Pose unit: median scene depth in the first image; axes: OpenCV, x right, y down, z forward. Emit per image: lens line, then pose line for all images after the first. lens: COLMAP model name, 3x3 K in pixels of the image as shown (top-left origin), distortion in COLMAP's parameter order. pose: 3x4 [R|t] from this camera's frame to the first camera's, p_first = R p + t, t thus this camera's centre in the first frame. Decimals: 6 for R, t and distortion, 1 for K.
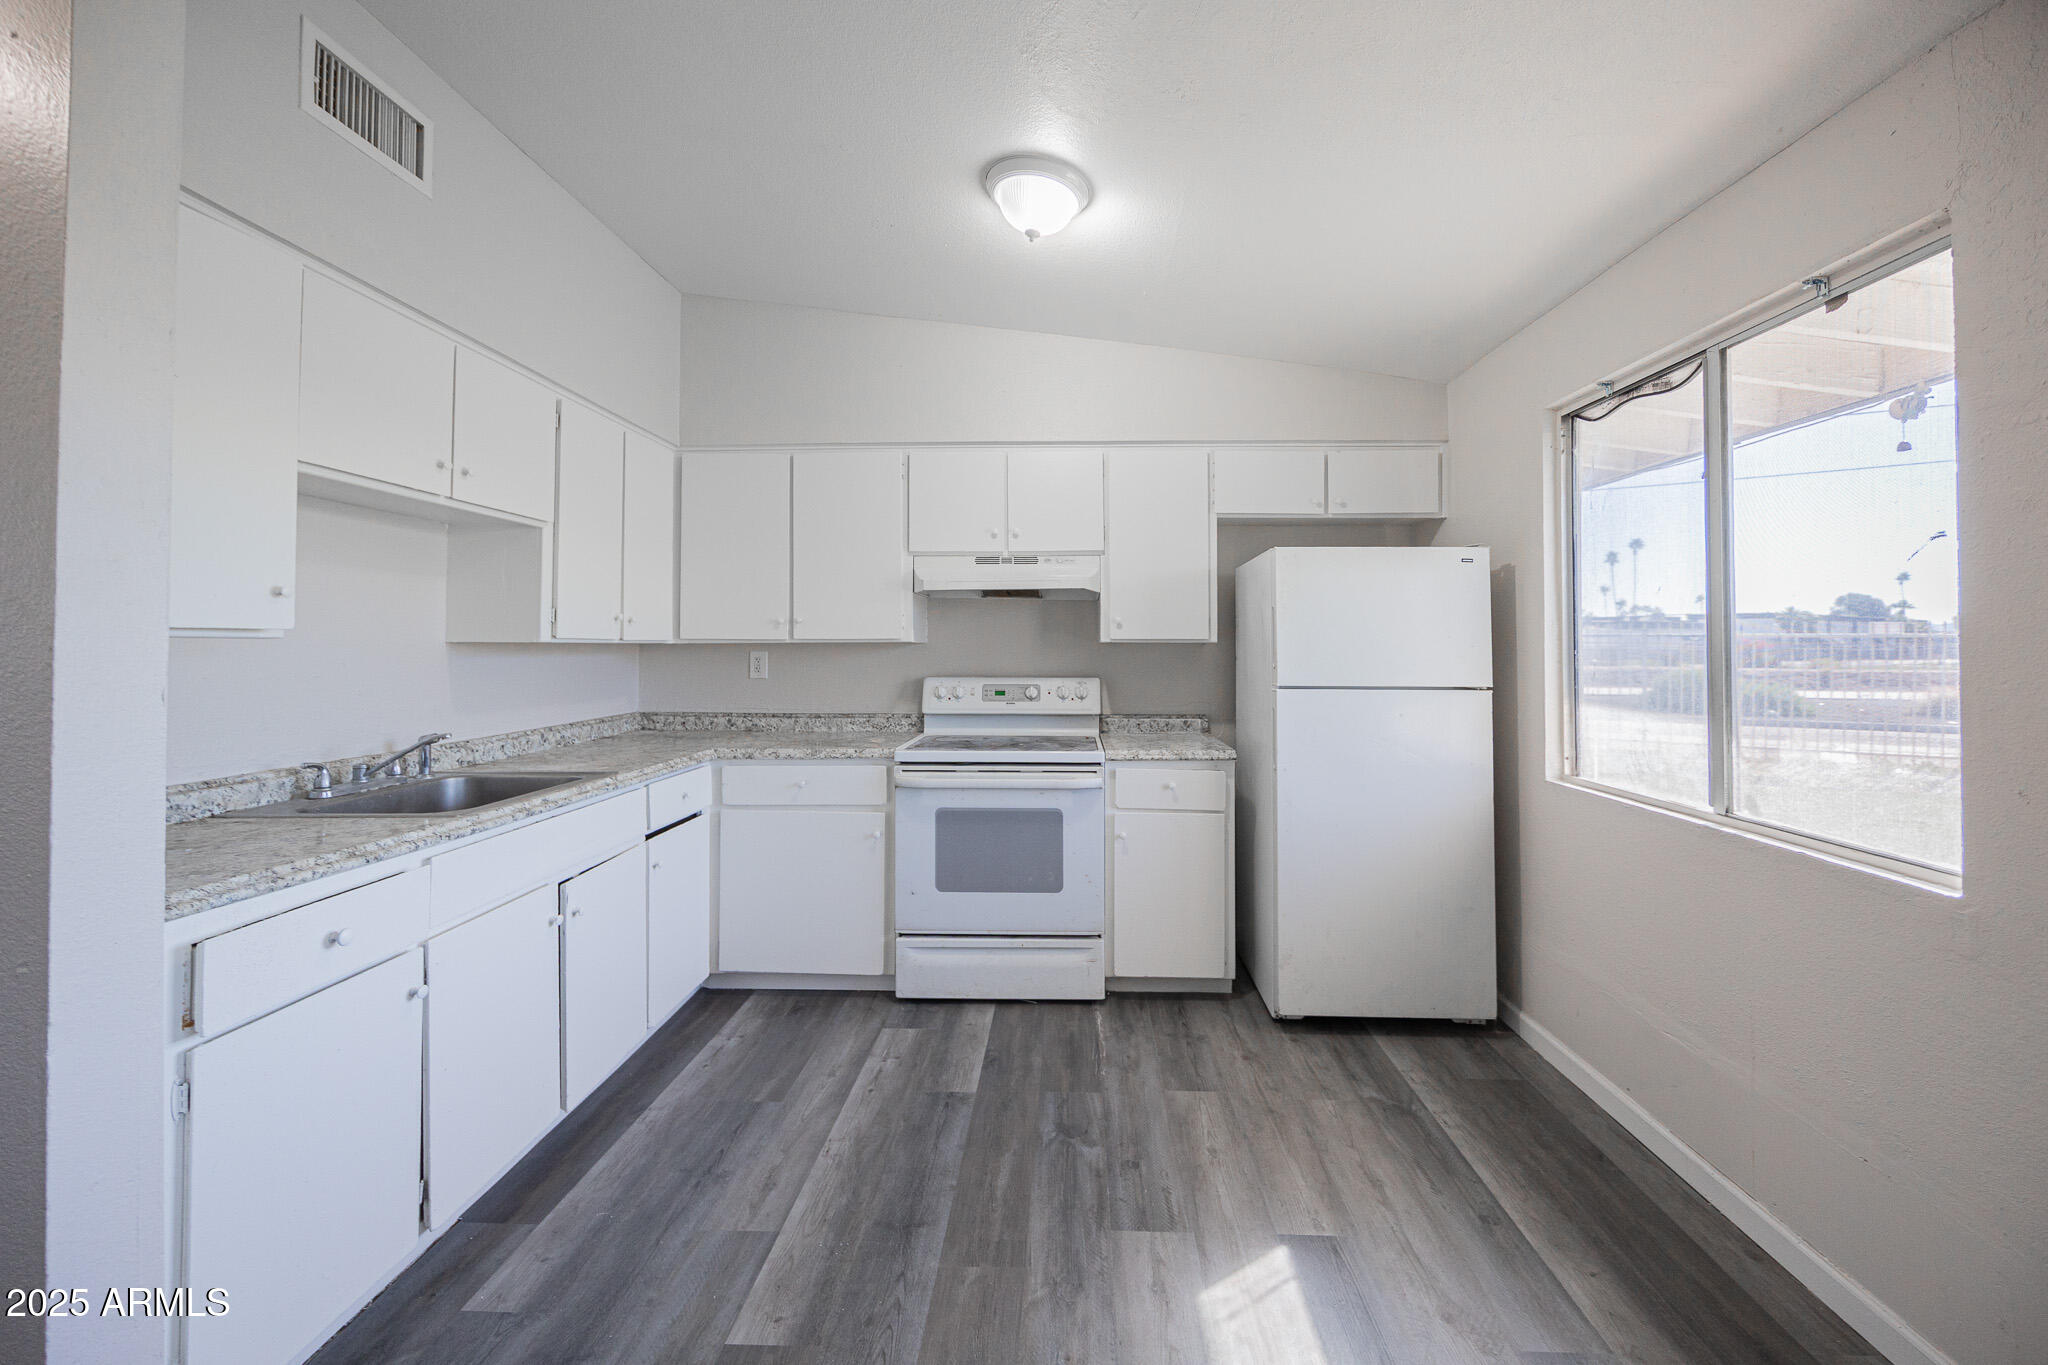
lens RADIAL K [[806.8, 0, 1046.7], [0, 806.8, 632.0], [0, 0, 1]] dist [-0.001712, 0.000041]
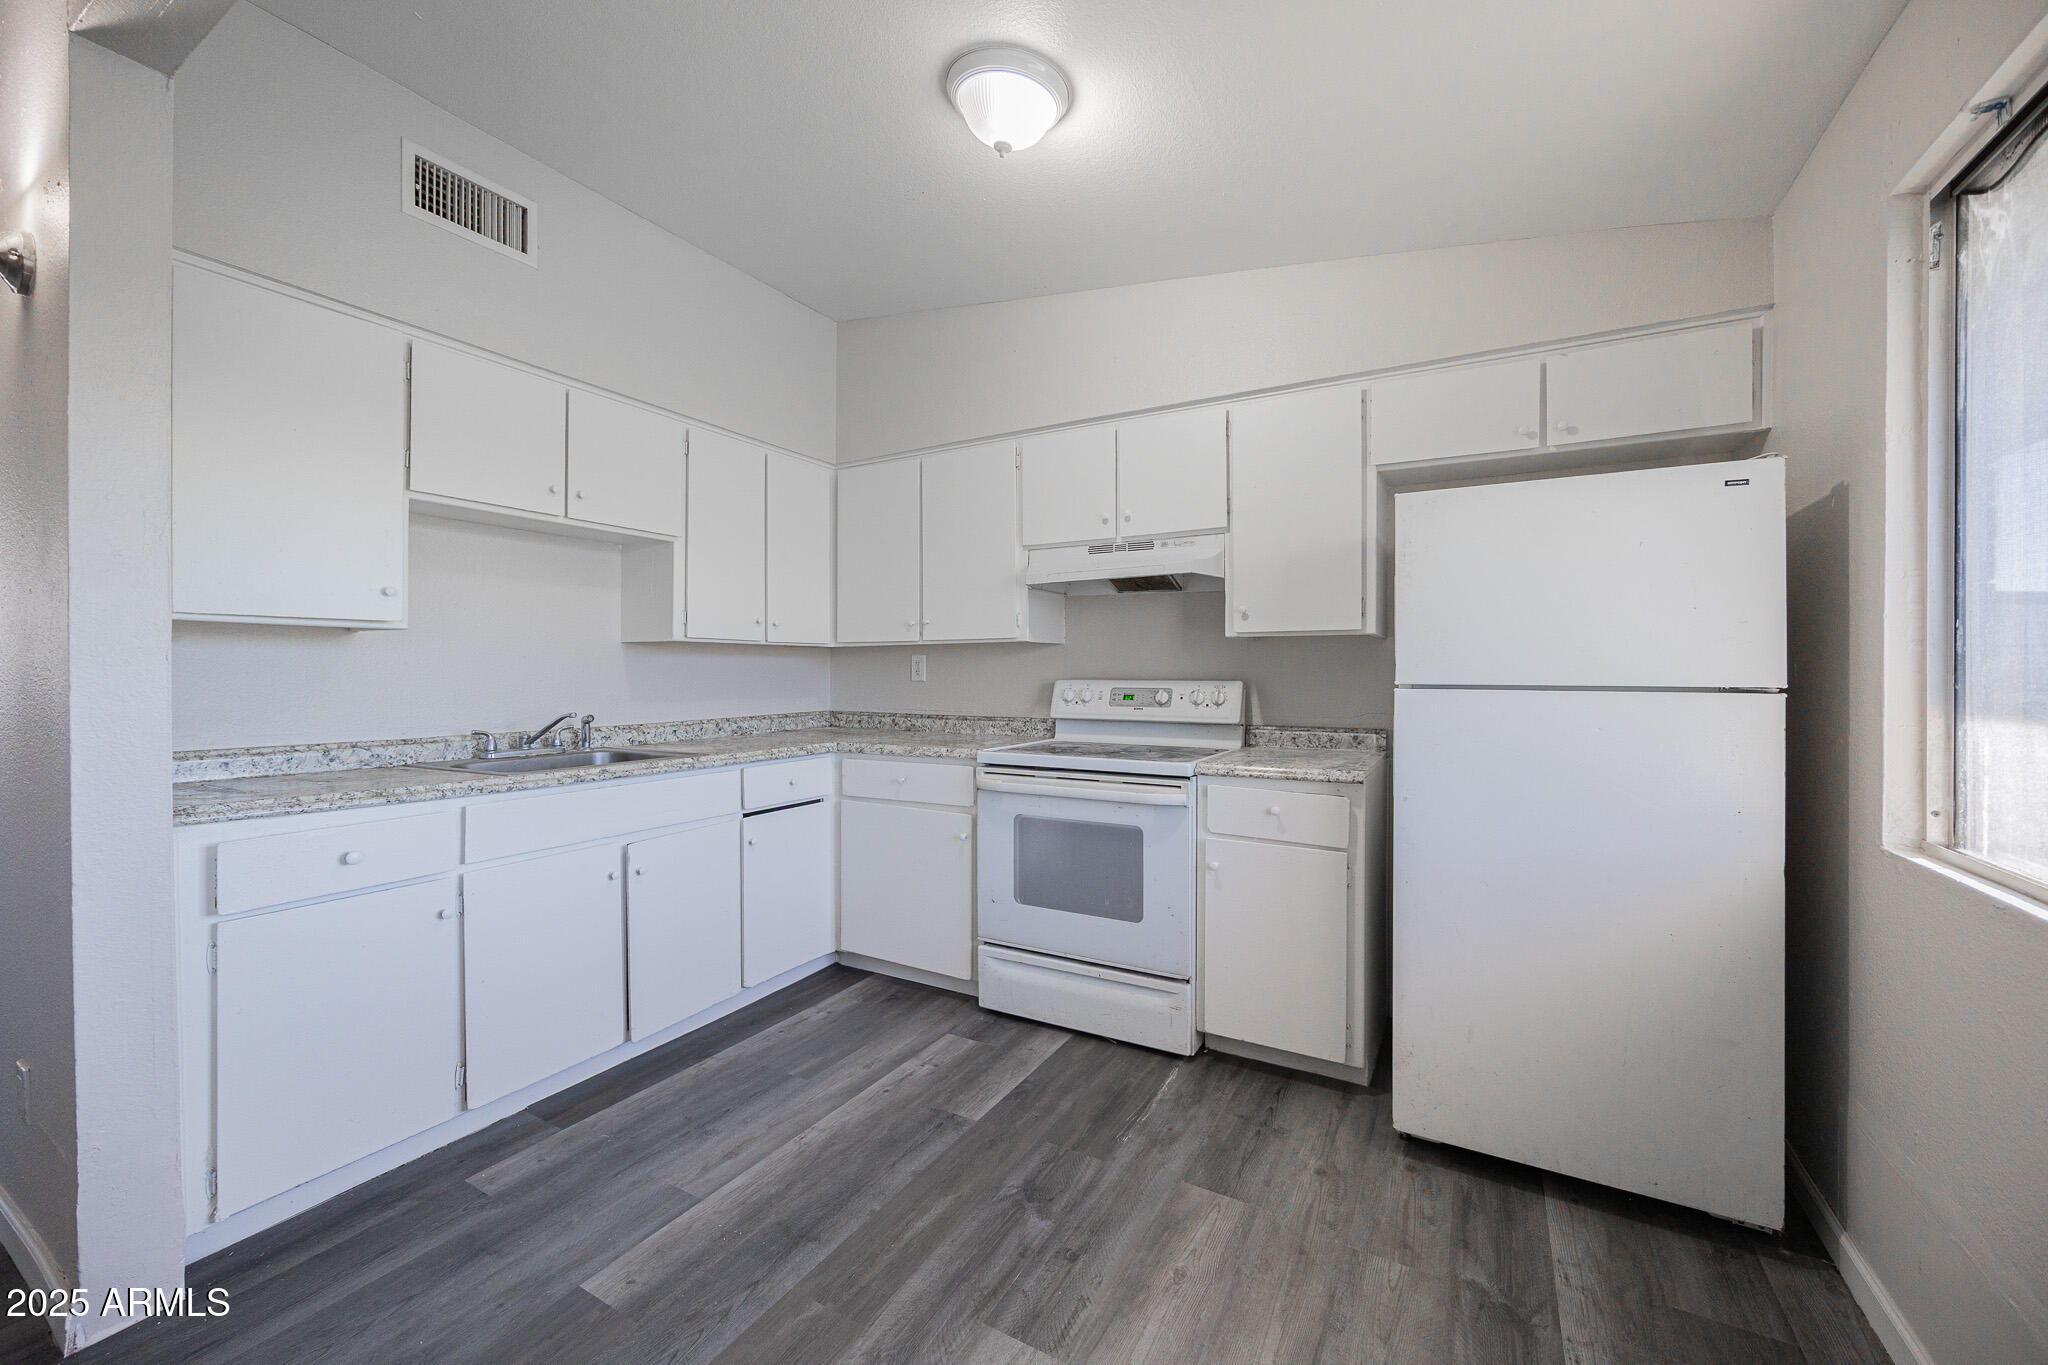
lens RADIAL K [[792.0, 0, 1024.6], [0, 792.0, 677.4], [0, 0, 1]] dist [-0.001366, -0.000055]
pose [[0.883289, 0.001492, -0.468827, 0.314243], [0.010399, 0.999687, 0.022774, 0.039521], [0.468714, -0.024991, 0.882996, 0.202472]]
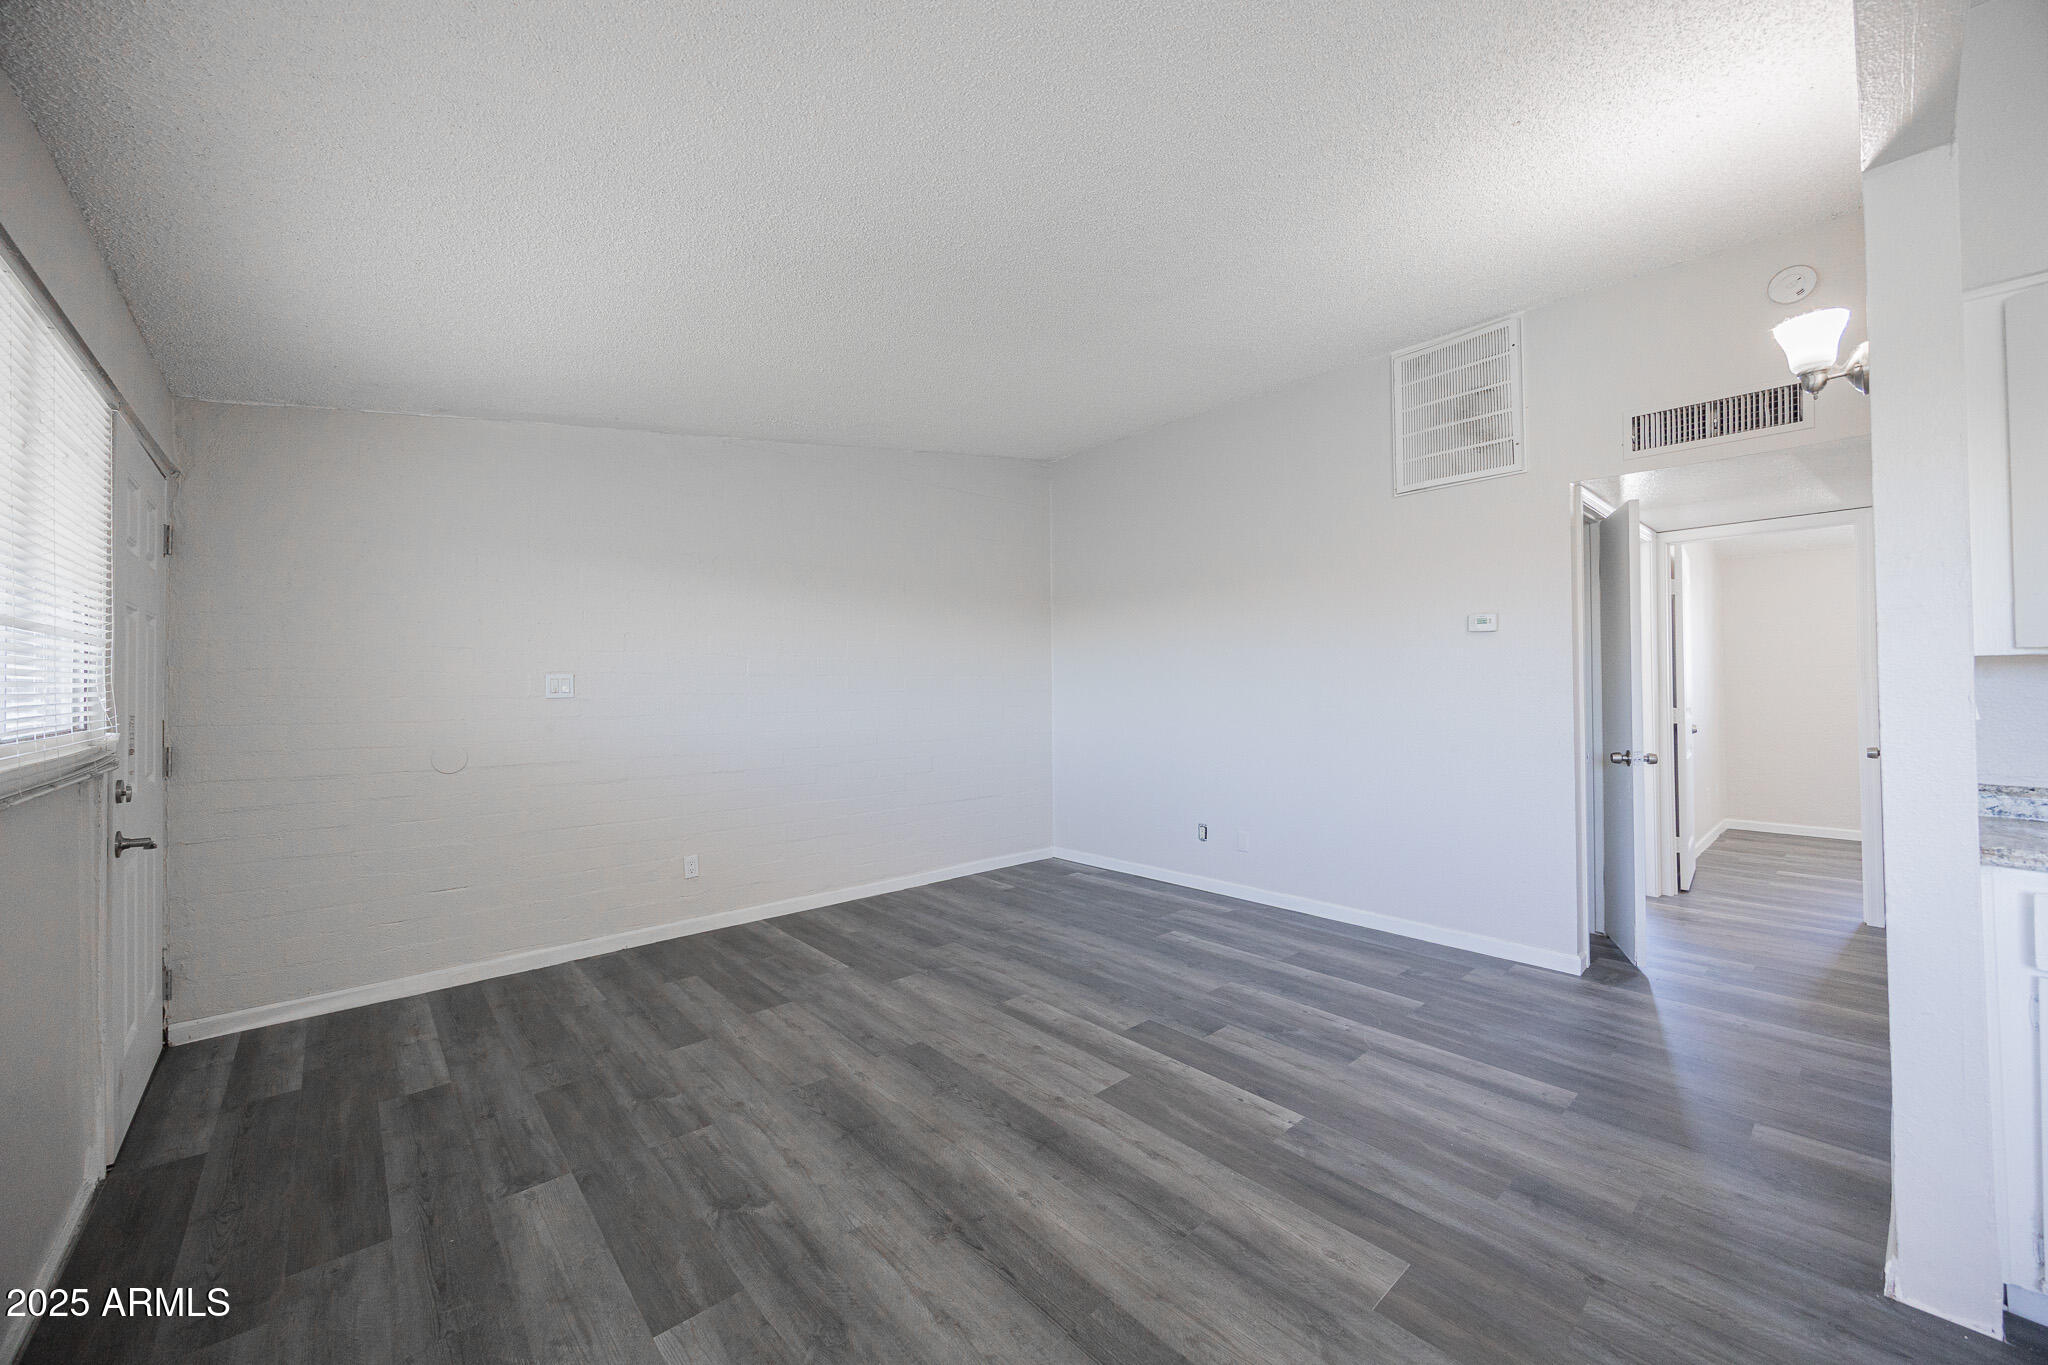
lens RADIAL K [[783.4, 0, 1024.0], [0, 783.4, 682.5], [0, 0, 1]] dist [-0.009052, 0.000121]
pose [[-0.727042, 0.001751, -0.686591, 0.397511], [0.019141, 0.999660, -0.017719, 0.018666], [0.686326, -0.026024, -0.726828, 0.335008]]
